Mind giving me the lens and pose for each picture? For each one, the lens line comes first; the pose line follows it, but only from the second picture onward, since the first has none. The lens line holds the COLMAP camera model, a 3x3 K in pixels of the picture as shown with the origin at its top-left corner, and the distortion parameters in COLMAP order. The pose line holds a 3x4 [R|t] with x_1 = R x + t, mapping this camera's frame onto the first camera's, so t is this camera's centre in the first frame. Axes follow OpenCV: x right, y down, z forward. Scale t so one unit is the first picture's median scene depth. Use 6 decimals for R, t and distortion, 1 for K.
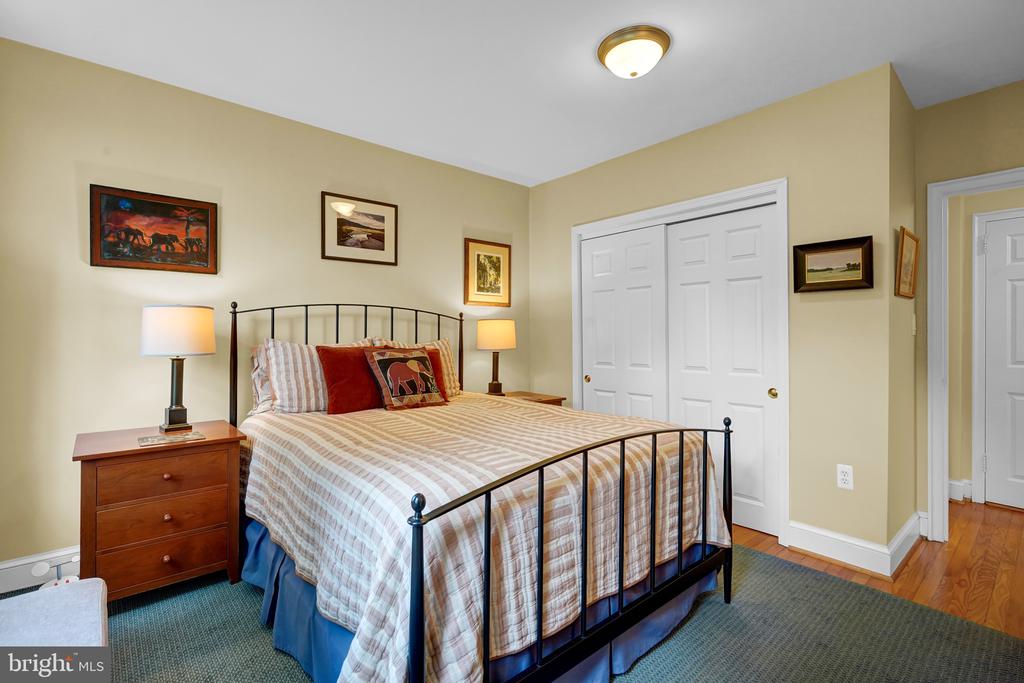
lens RADIAL K [[485.2, 0, 511.6], [0, 485.2, 326.7], [0, 0, 1]] dist [-0.001745, 0.000238]
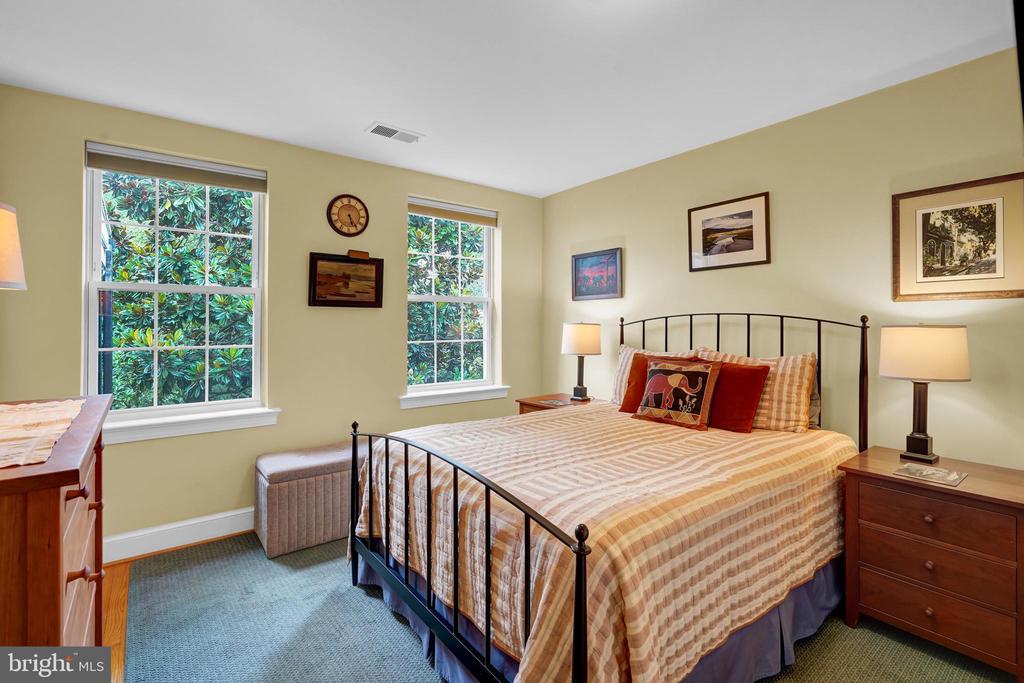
lens RADIAL K [[485.2, 0, 511.6], [0, 485.2, 326.7], [0, 0, 1]] dist [-0.001745, 0.000238]
pose [[-0.061271, -0.034968, -0.997508, 0.648802], [-0.022901, 0.999172, -0.033619, 0.021669], [0.997858, 0.020785, -0.062021, 0.648262]]
